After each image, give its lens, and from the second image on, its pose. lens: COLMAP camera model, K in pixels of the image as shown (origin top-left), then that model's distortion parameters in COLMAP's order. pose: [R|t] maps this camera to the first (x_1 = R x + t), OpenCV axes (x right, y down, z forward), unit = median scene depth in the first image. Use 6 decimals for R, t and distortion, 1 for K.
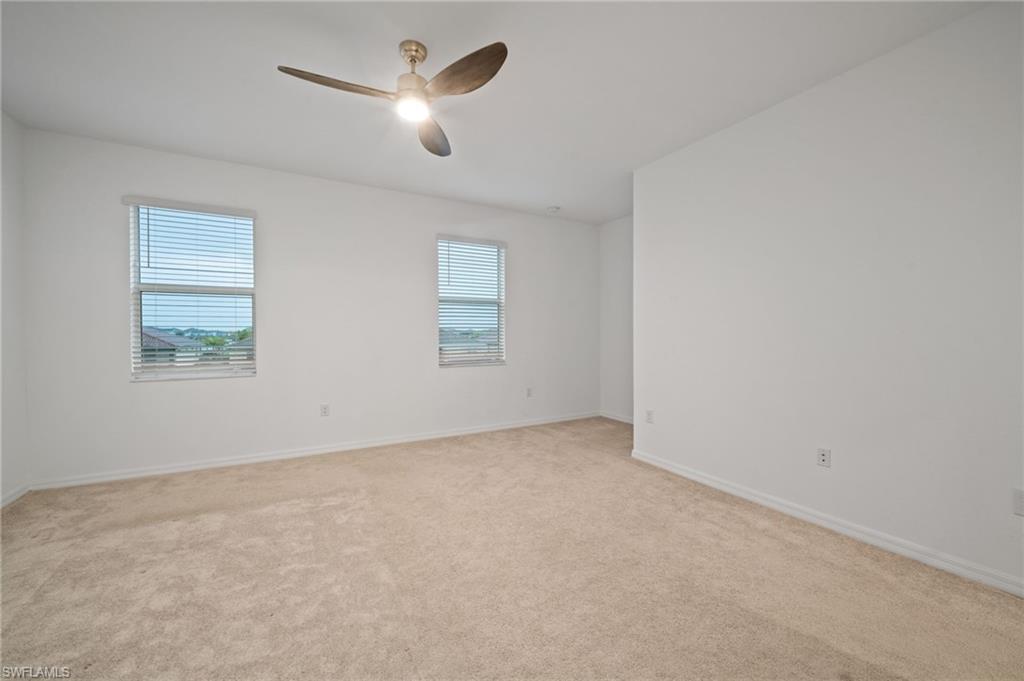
lens RADIAL K [[412.7, 0, 513.1], [0, 412.7, 331.8], [0, 0, 1]] dist [-0.000527, -0.000248]
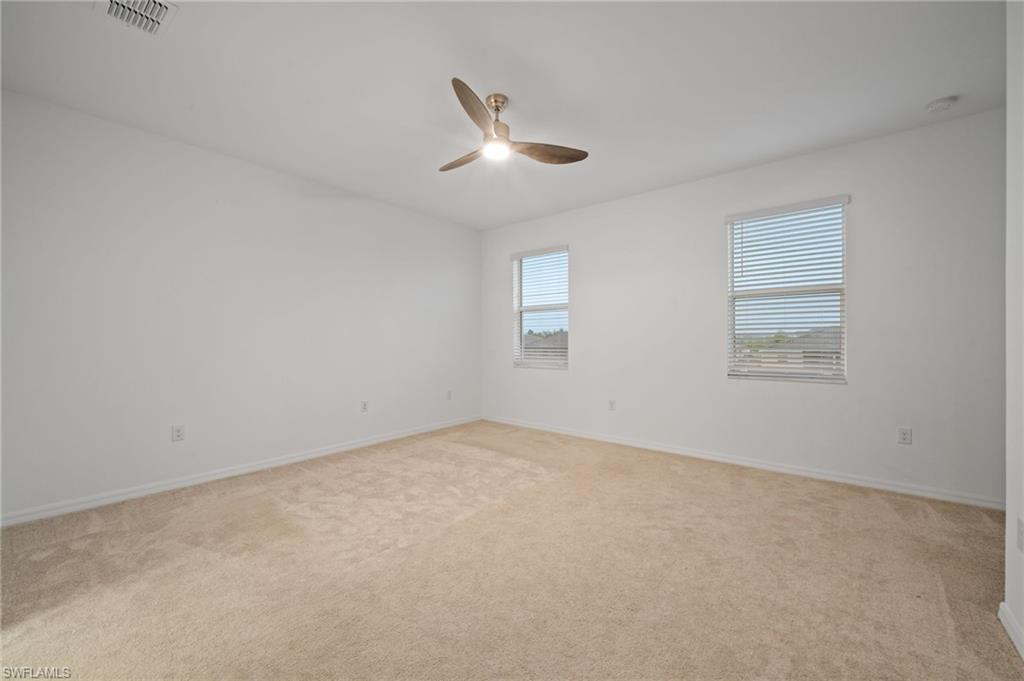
lens RADIAL K [[408.7, 0, 514.1], [0, 408.7, 335.8], [0, 0, 1]] dist [0.000702, -0.000098]
pose [[0.340529, -0.006611, -0.940211, 0.568320], [0.007792, 0.999961, -0.004209, 0.003517], [0.940202, -0.005893, 0.340567, 0.404616]]
